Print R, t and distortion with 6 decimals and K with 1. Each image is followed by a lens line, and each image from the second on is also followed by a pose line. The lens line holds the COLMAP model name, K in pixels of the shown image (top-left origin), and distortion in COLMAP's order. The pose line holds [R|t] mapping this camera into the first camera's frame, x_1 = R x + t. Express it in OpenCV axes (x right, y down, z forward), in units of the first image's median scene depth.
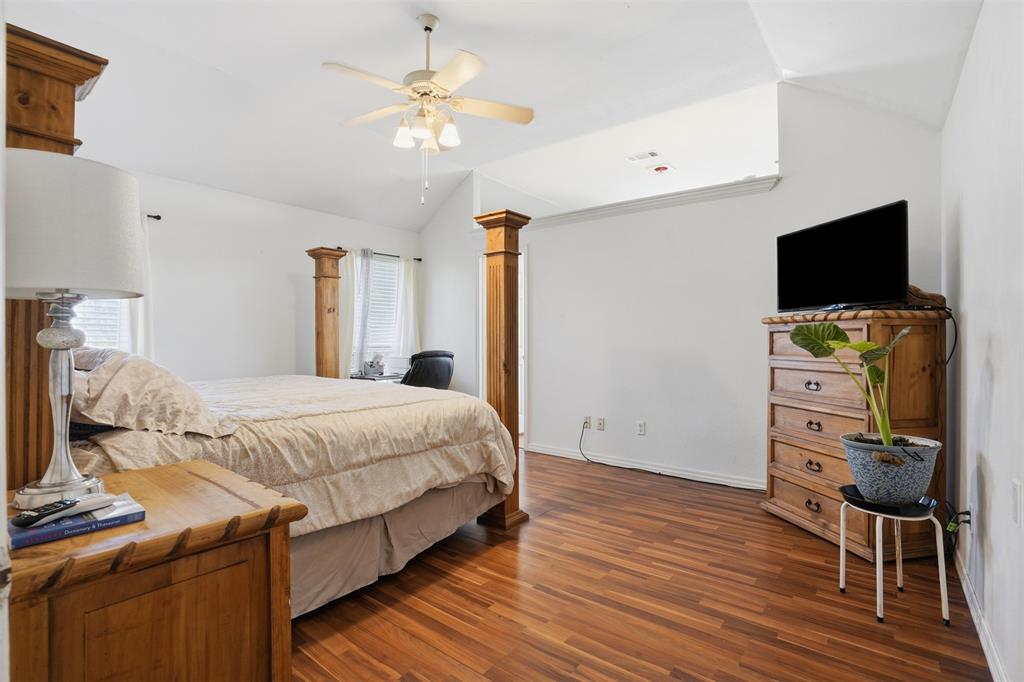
lens RADIAL K [[482.9, 0, 507.1], [0, 482.9, 341.9], [0, 0, 1]] dist [-0.032569, 0.001768]
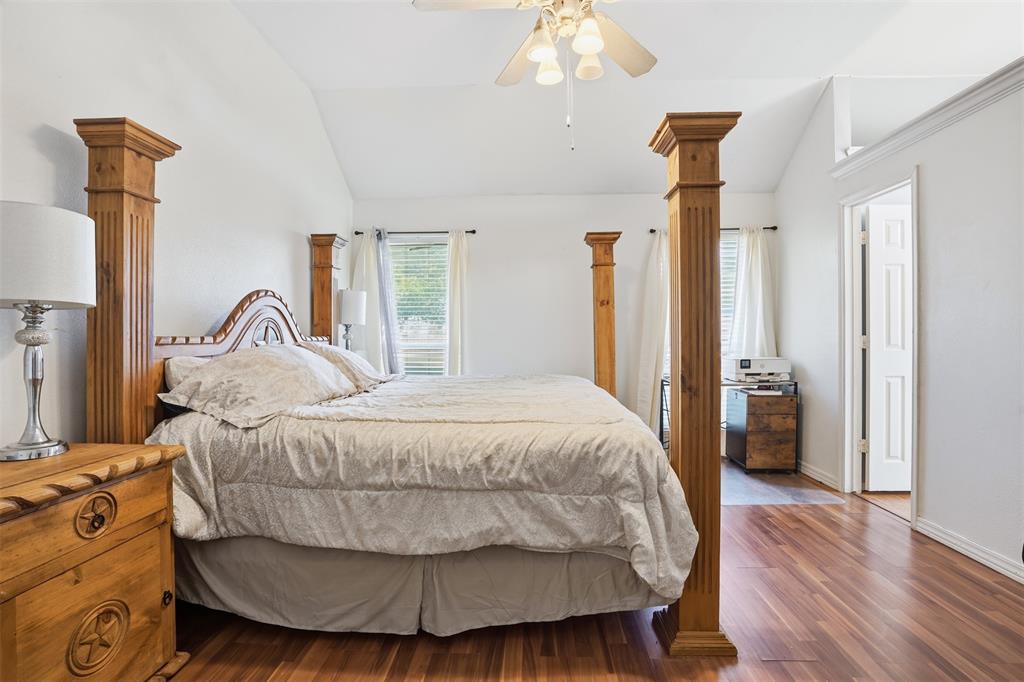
lens RADIAL K [[482.9, 0, 507.1], [0, 482.9, 341.9], [0, 0, 1]] dist [-0.032569, 0.001768]
pose [[0.580538, 0.005252, -0.814216, 0.471341], [0.000838, 0.999975, 0.007048, -0.001879], [0.814233, -0.004774, 0.580519, 0.657490]]
